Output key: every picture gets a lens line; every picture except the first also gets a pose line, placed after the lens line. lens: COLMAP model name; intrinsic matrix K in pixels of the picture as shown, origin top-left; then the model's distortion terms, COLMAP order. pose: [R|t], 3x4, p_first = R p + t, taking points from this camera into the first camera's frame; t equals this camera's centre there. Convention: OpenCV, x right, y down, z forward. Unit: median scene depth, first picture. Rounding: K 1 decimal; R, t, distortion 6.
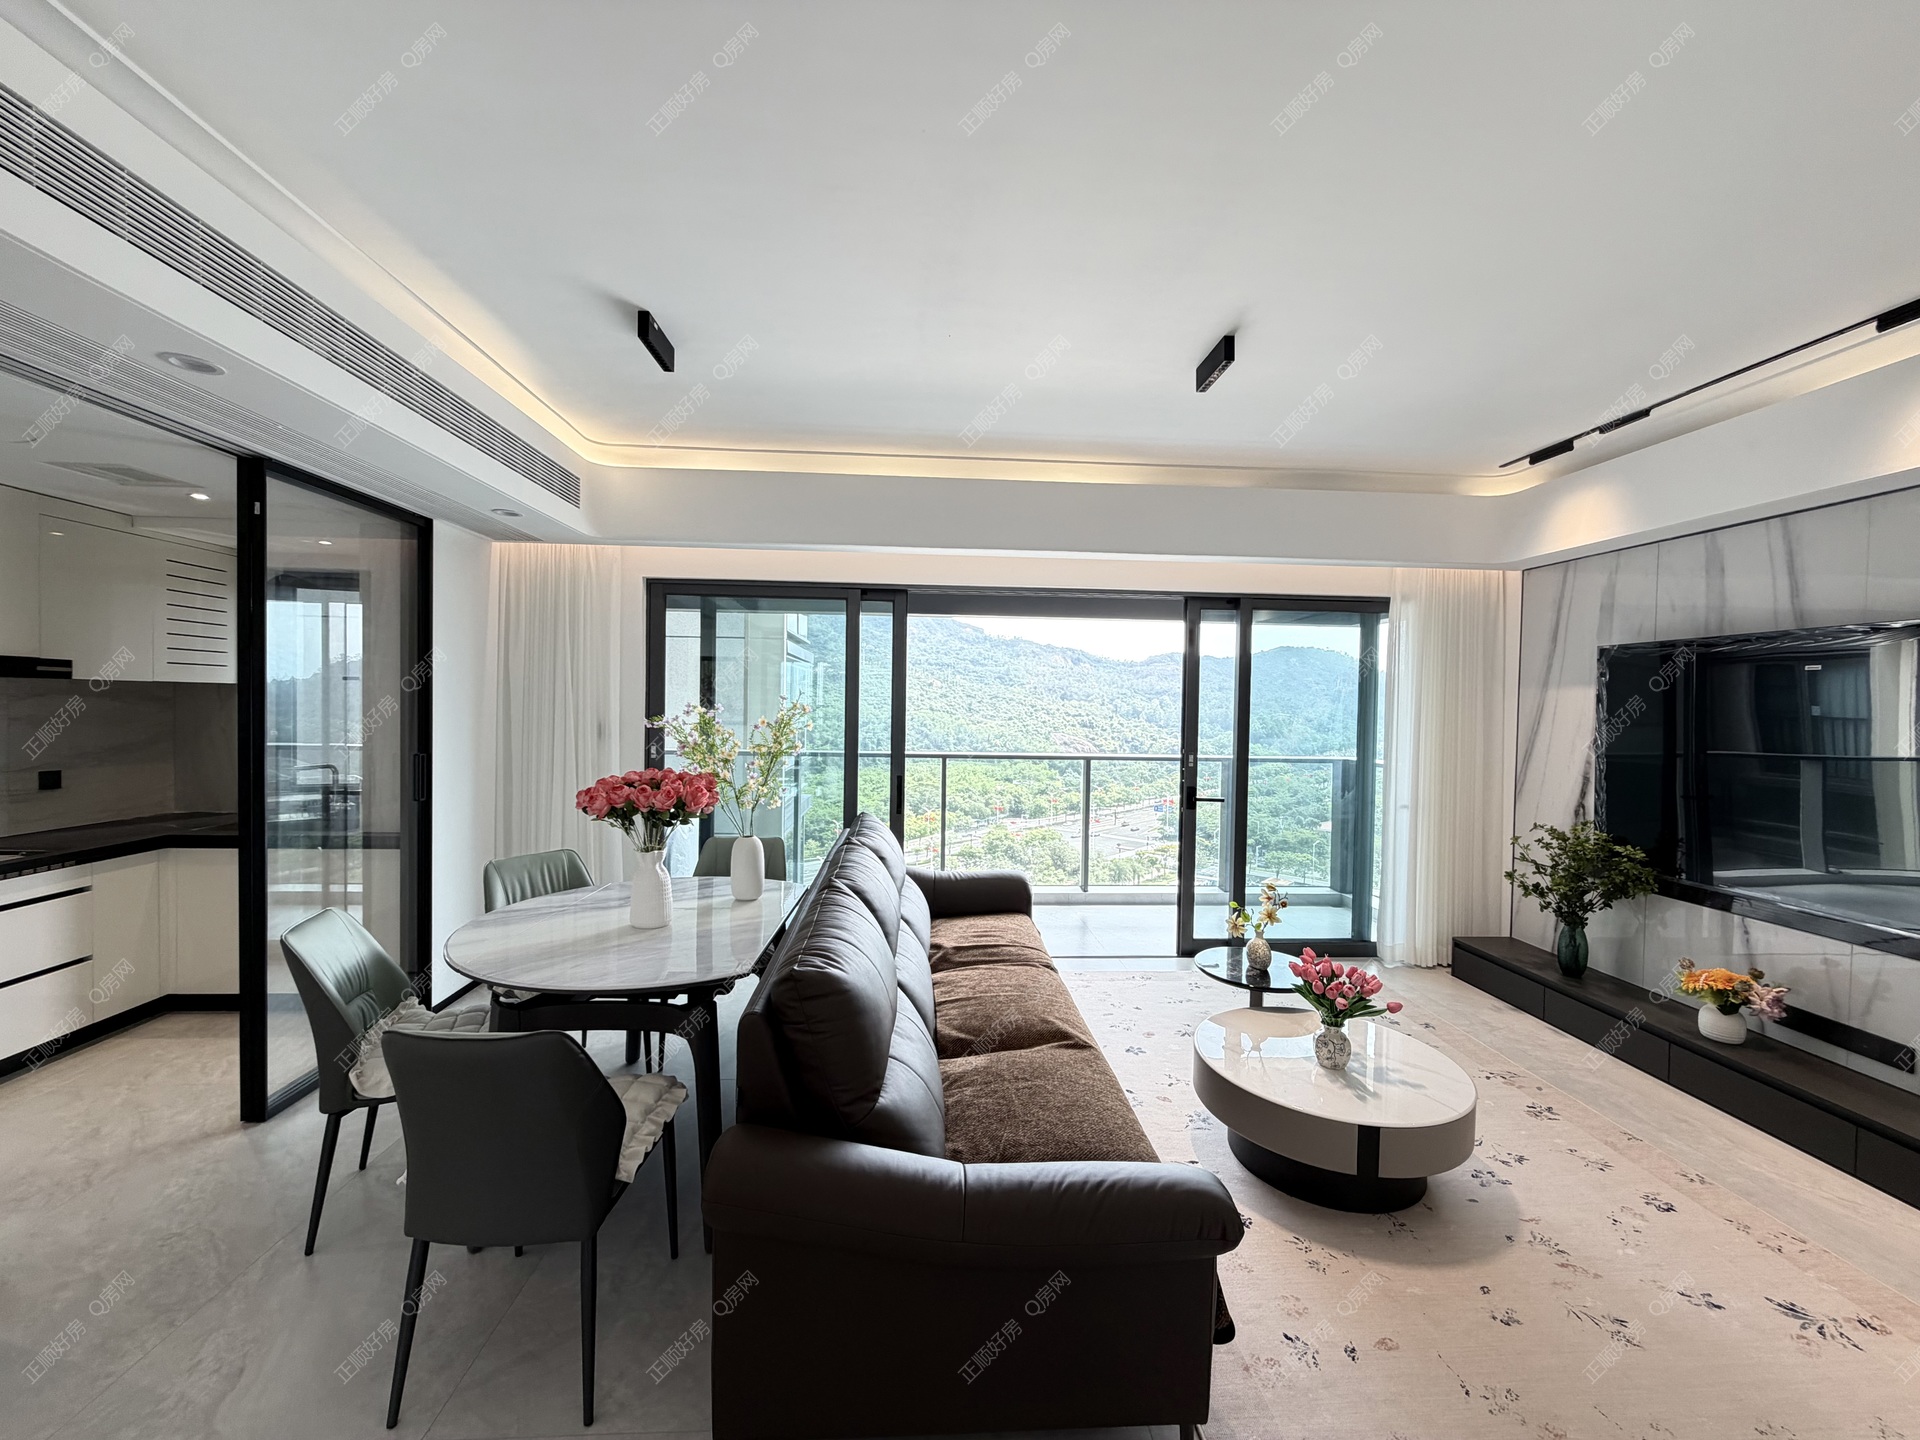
lens RADIAL K [[769.2, 0, 960.3], [0, 769.2, 721.0], [0, 0, 1]] dist [-0.000431, 0.000922]
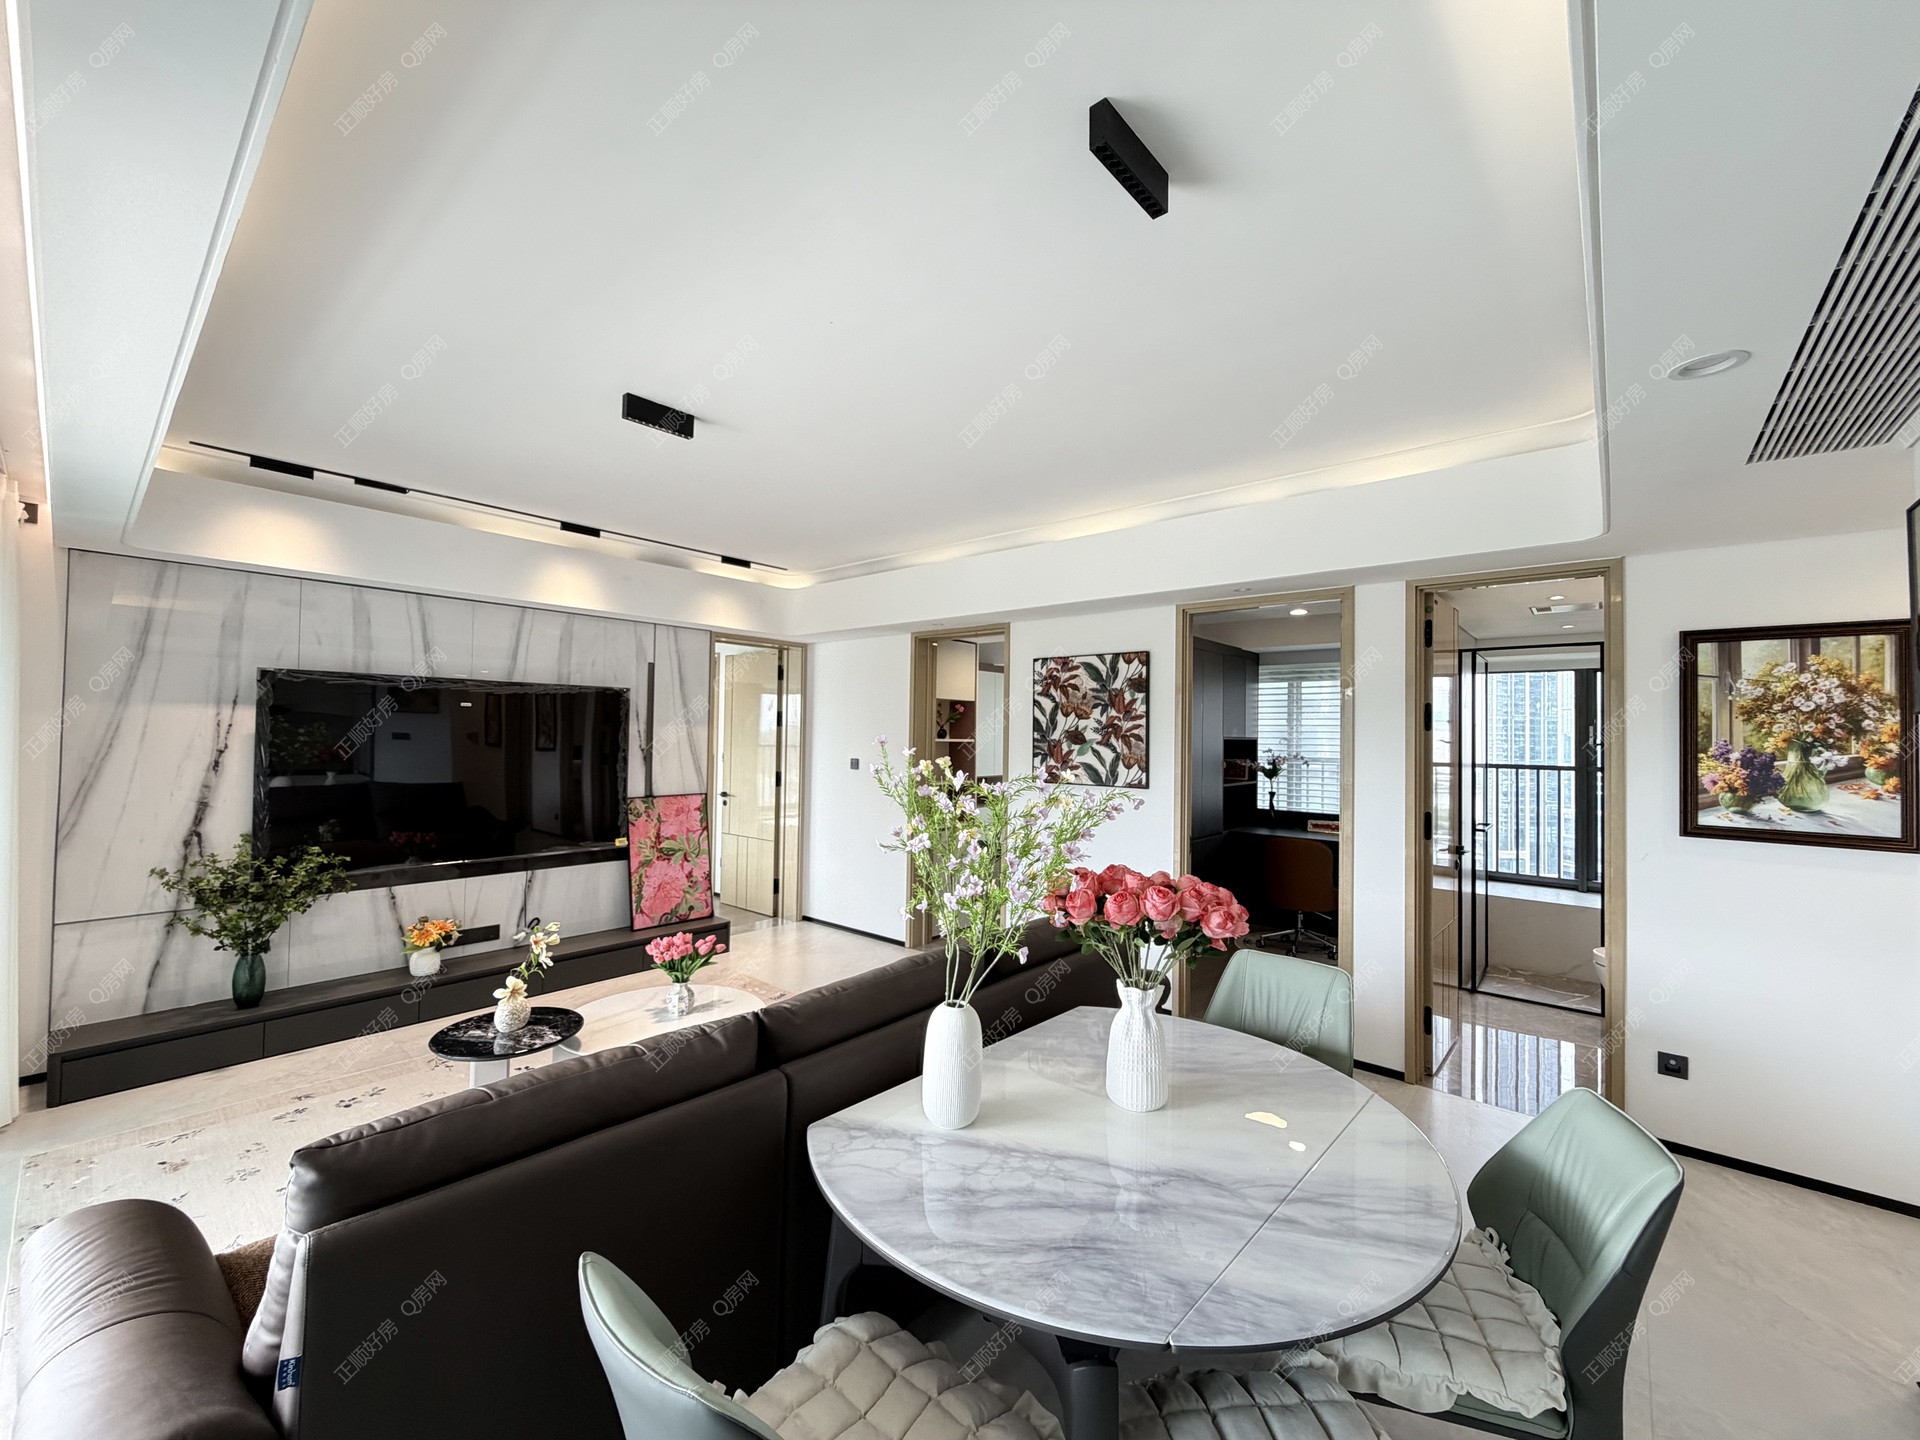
lens RADIAL K [[769.2, 0, 950.2], [0, 769.2, 723.1], [0, 0, 1]] dist [-0.000431, 0.000922]
pose [[-0.712553, -0.014913, 0.701460, -0.561578], [-0.011664, 0.999888, 0.009408, -0.048960], [-0.701522, -0.001478, -0.712647, 1.190188]]
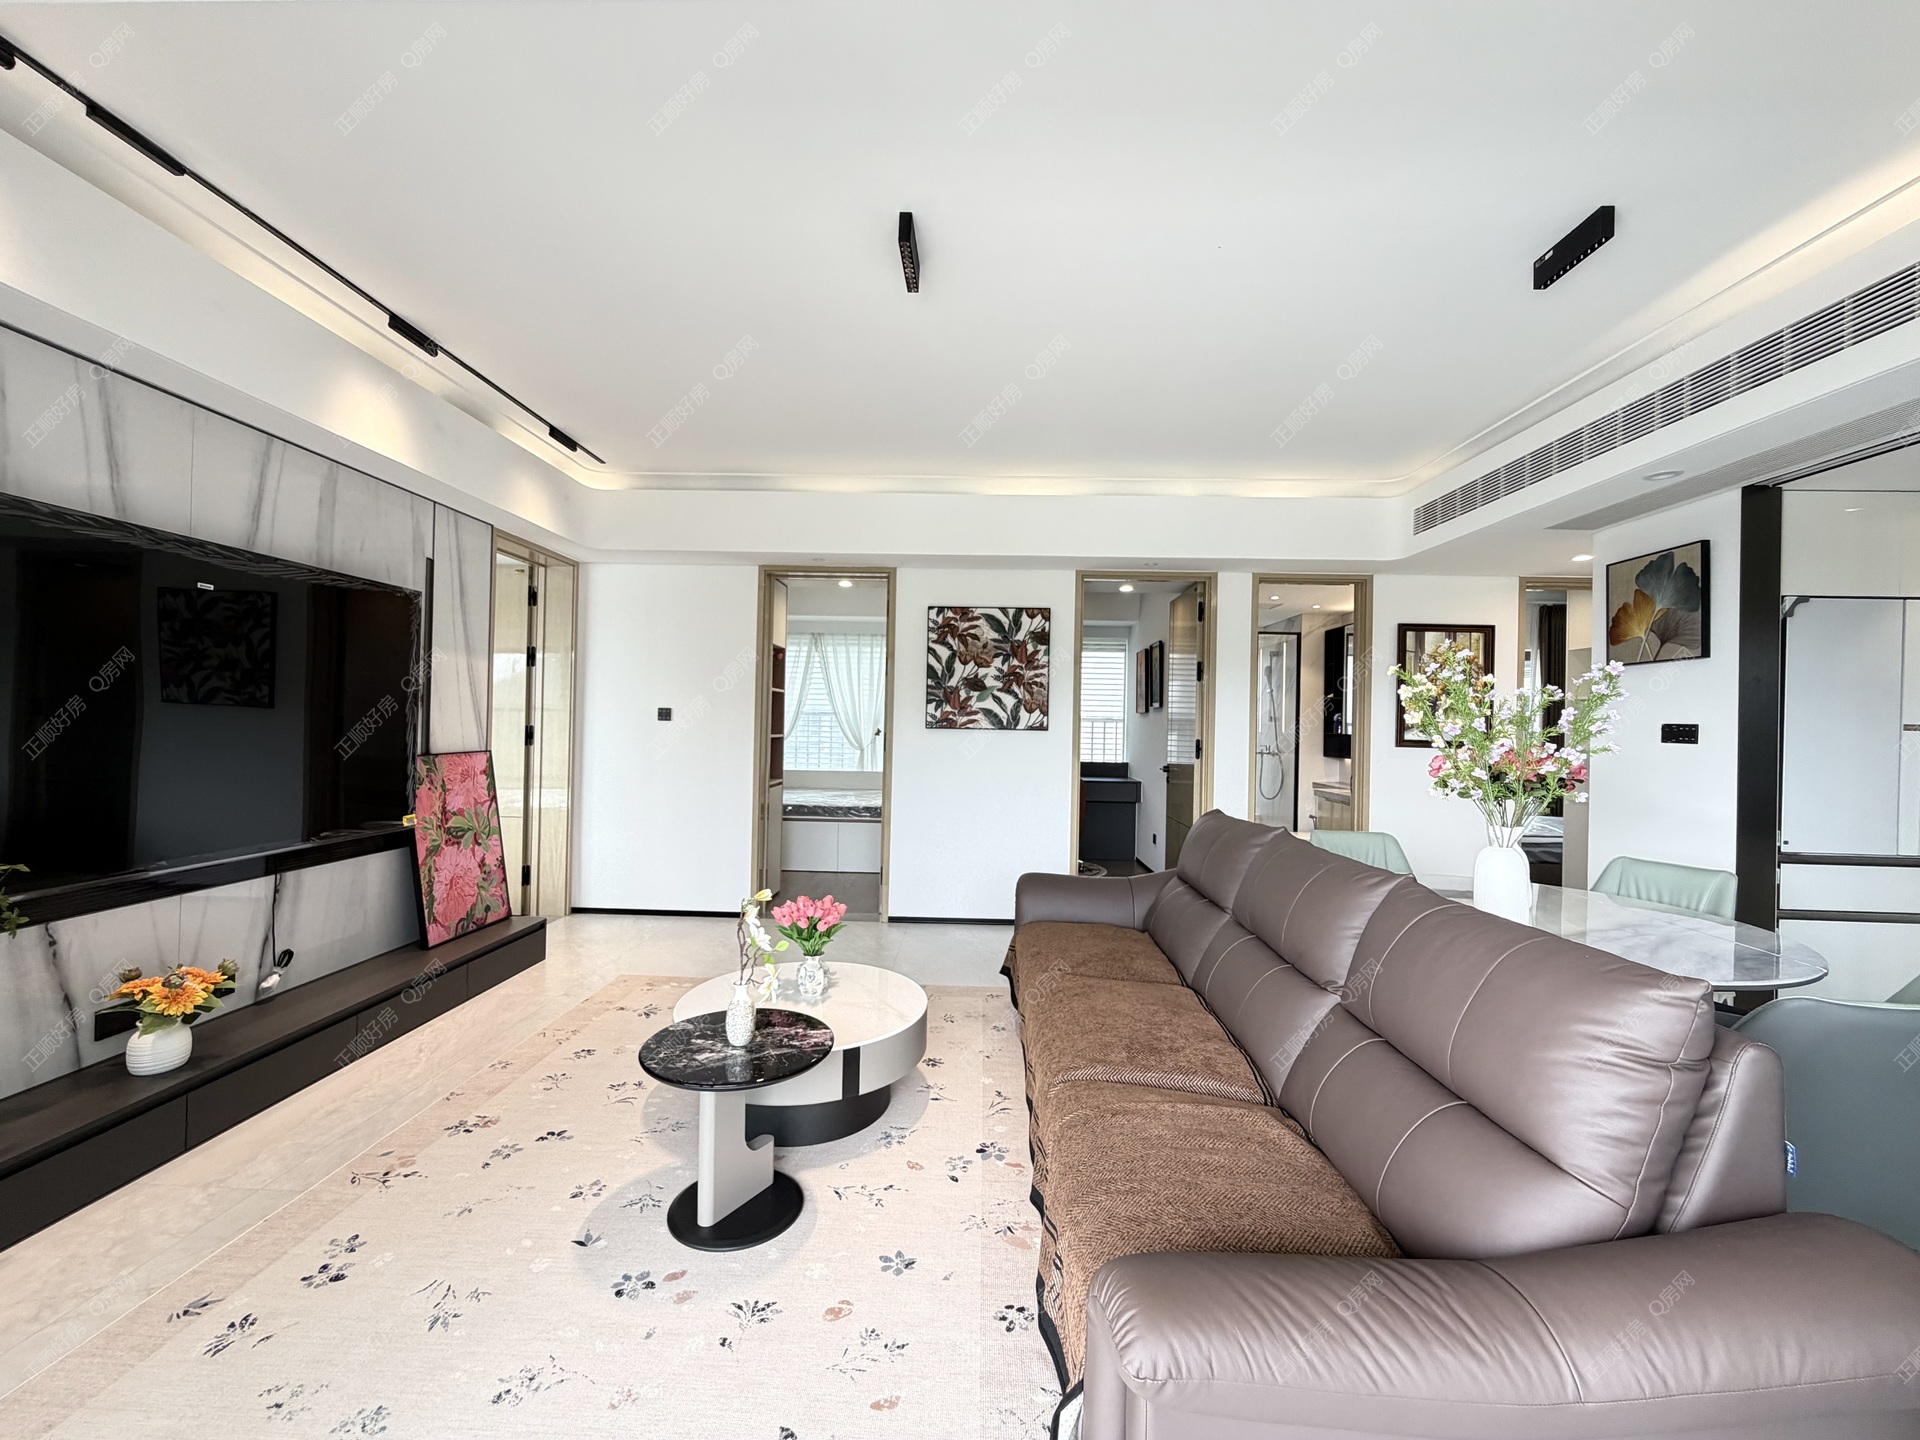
lens RADIAL K [[769.2, 0, 958.8], [0, 769.2, 721.9], [0, 0, 1]] dist [-0.000431, 0.000922]
pose [[-0.995058, -0.036672, 0.092270, 0.143952], [-0.035023, 0.999198, 0.019422, 0.031346], [-0.092908, 0.016094, -0.995545, 1.504639]]
